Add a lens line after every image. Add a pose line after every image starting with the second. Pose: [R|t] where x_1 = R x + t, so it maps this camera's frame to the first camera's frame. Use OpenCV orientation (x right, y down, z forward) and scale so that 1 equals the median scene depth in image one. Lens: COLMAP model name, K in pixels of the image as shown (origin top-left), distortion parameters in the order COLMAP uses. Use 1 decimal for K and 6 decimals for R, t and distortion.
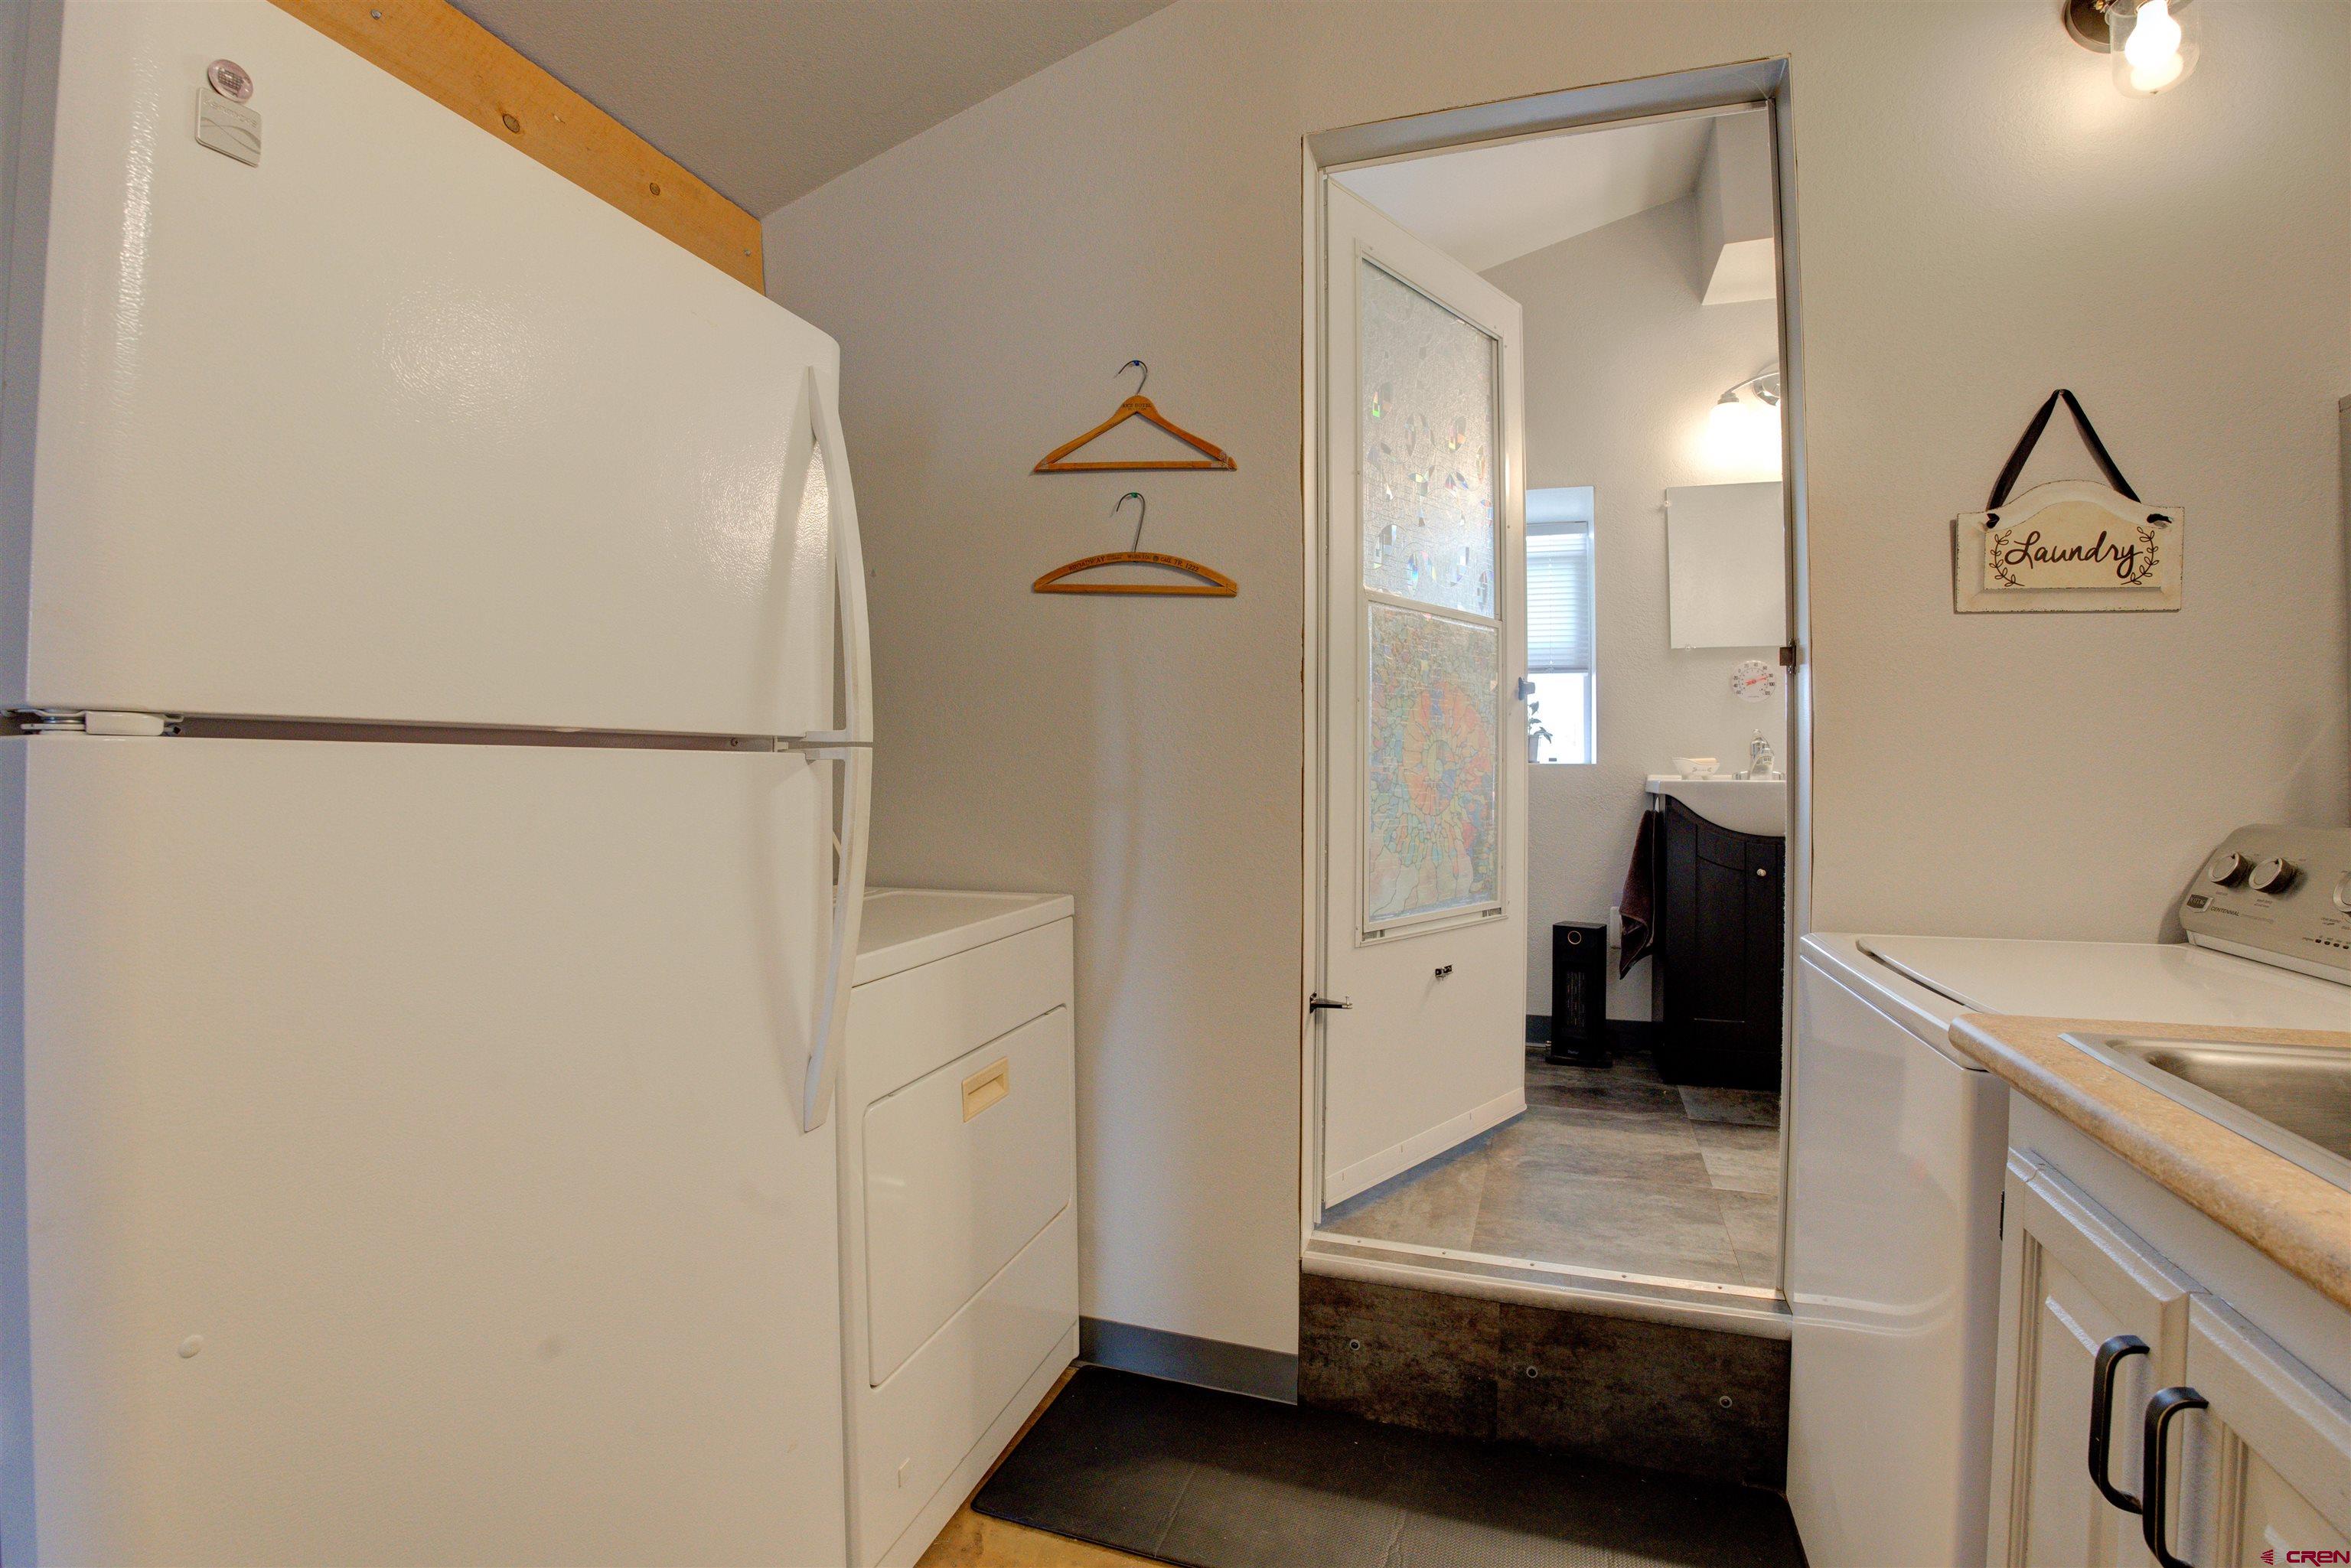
lens RADIAL K [[1067.5, 0, 1156.3], [0, 1067.5, 757.9], [0, 0, 1]] dist [-0.071619, 0.007940]
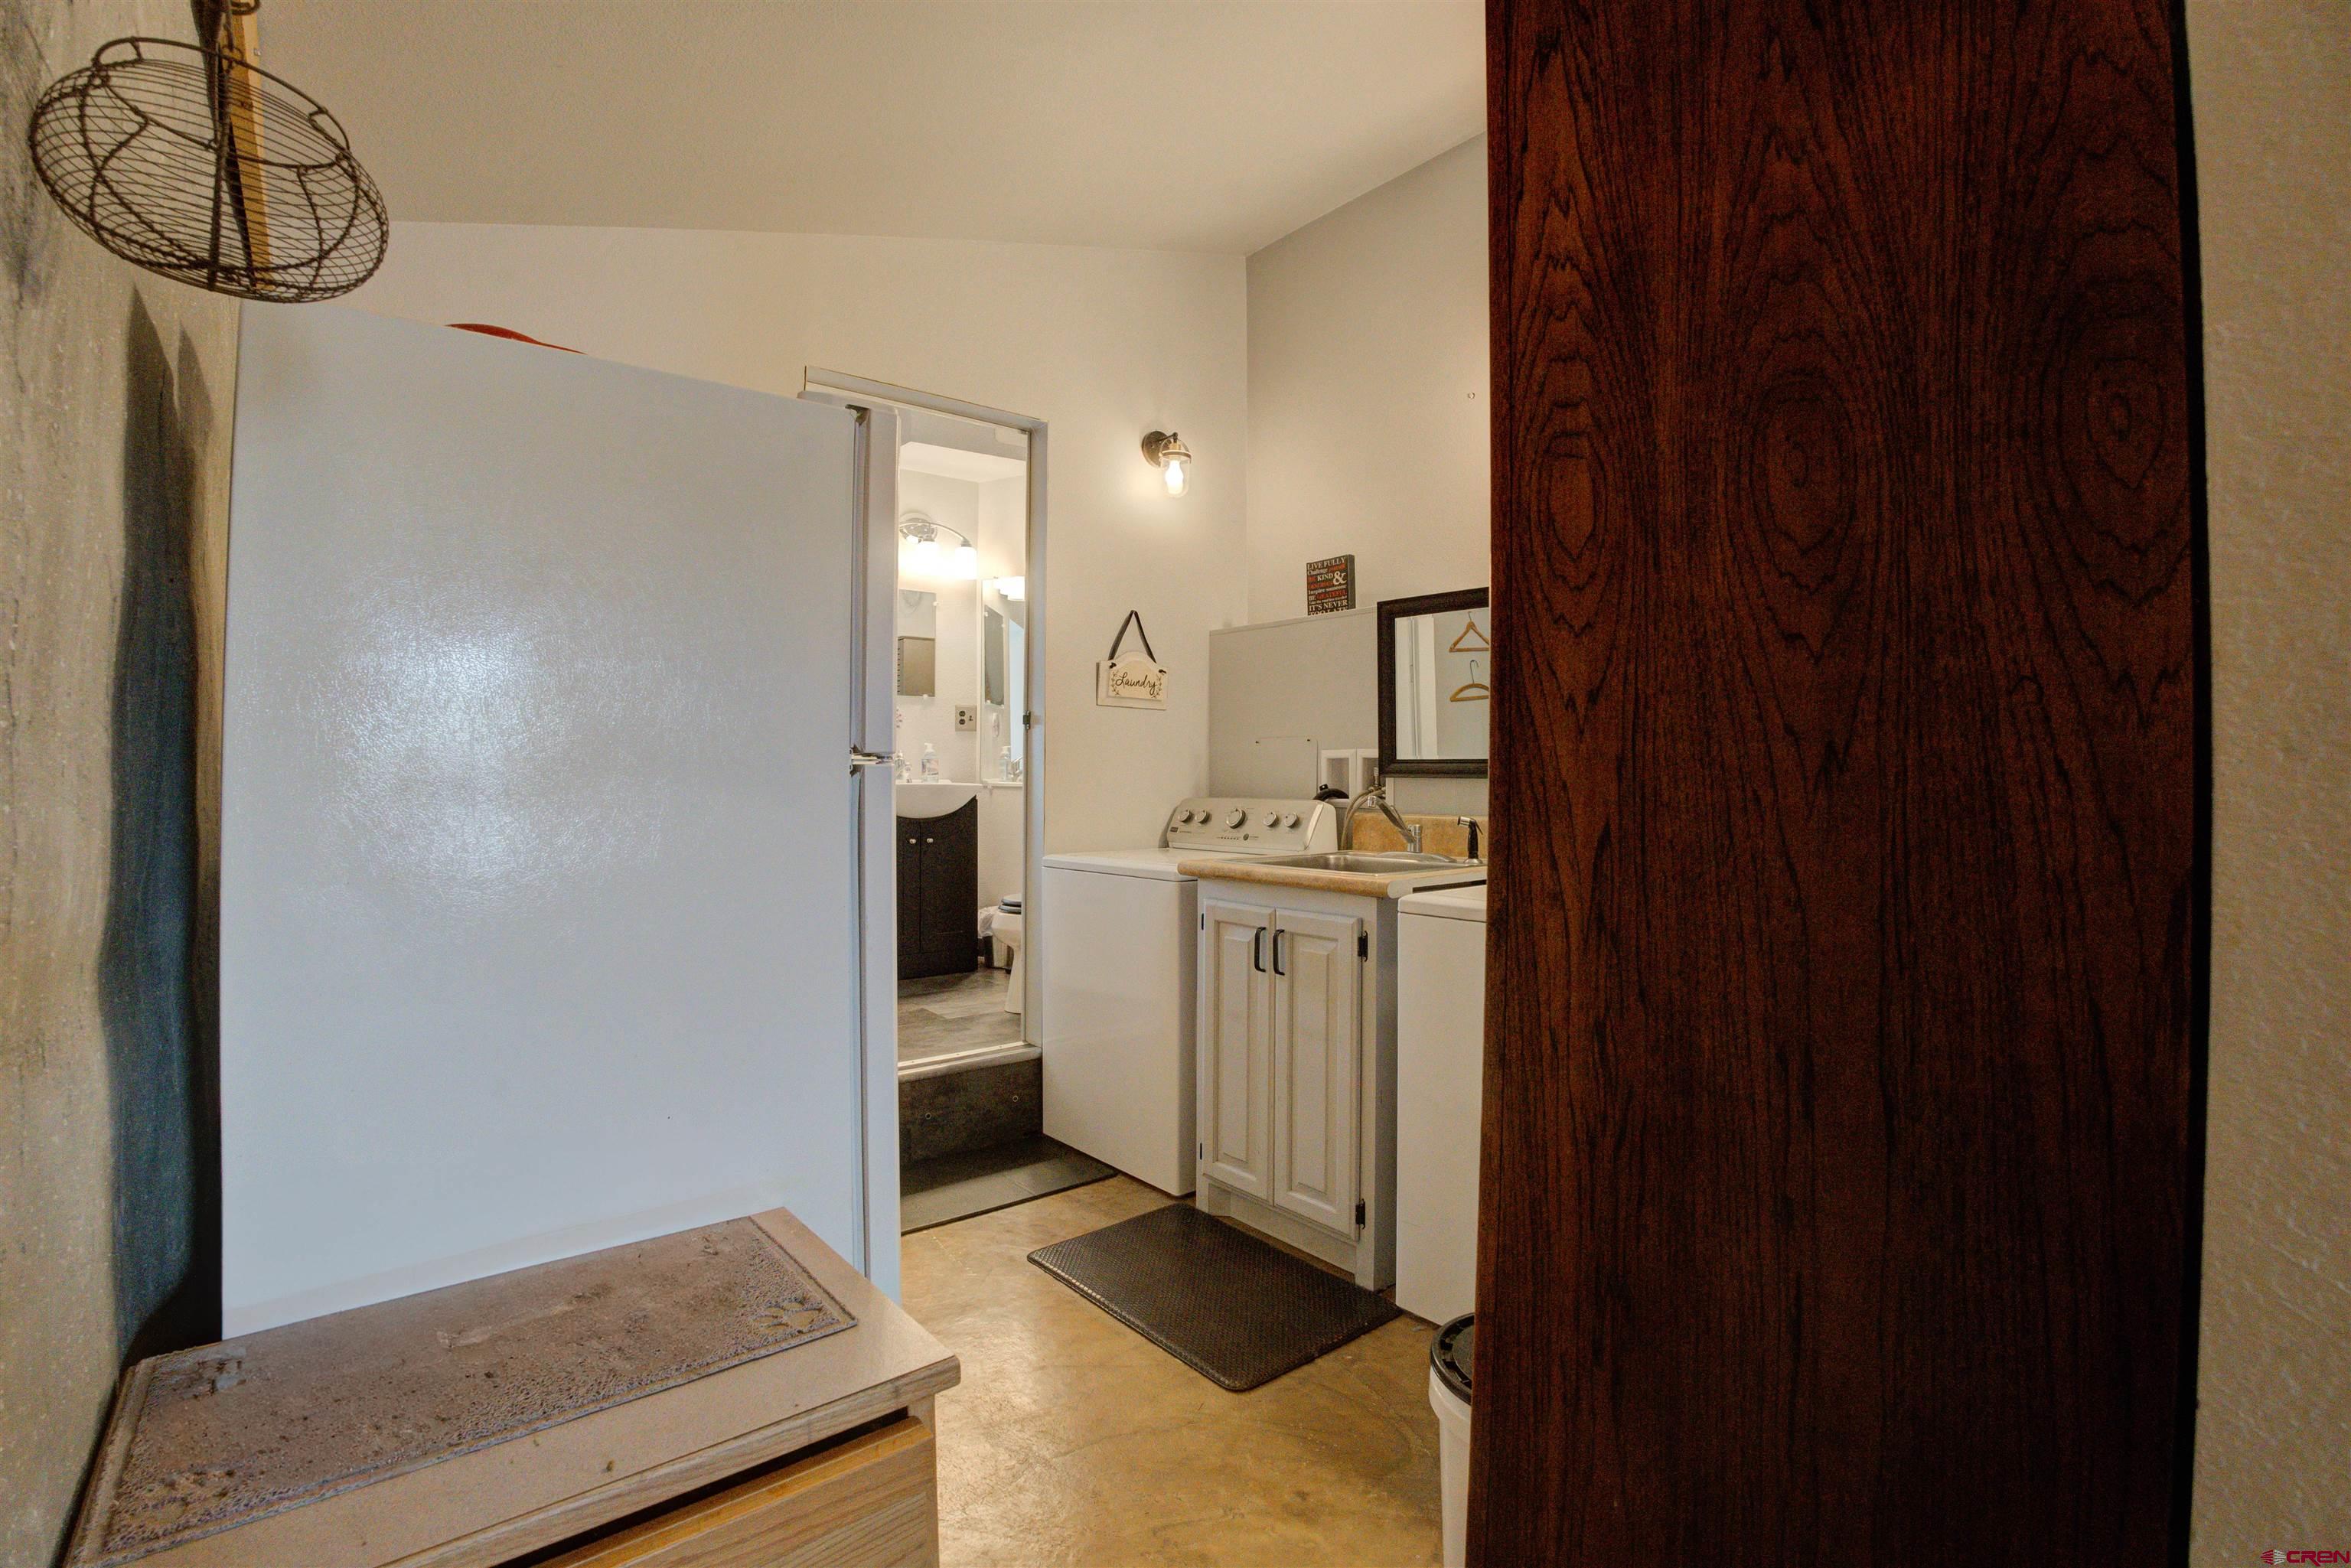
lens RADIAL K [[1067.5, 0, 1187.2], [0, 1067.5, 780.8], [0, 0, 1]] dist [-0.071619, 0.007940]
pose [[0.515094, -0.002722, 0.857130, -1.128571], [-0.006905, 0.999949, 0.007326, 0.003582], [-0.857106, -0.009692, 0.515049, -0.365231]]
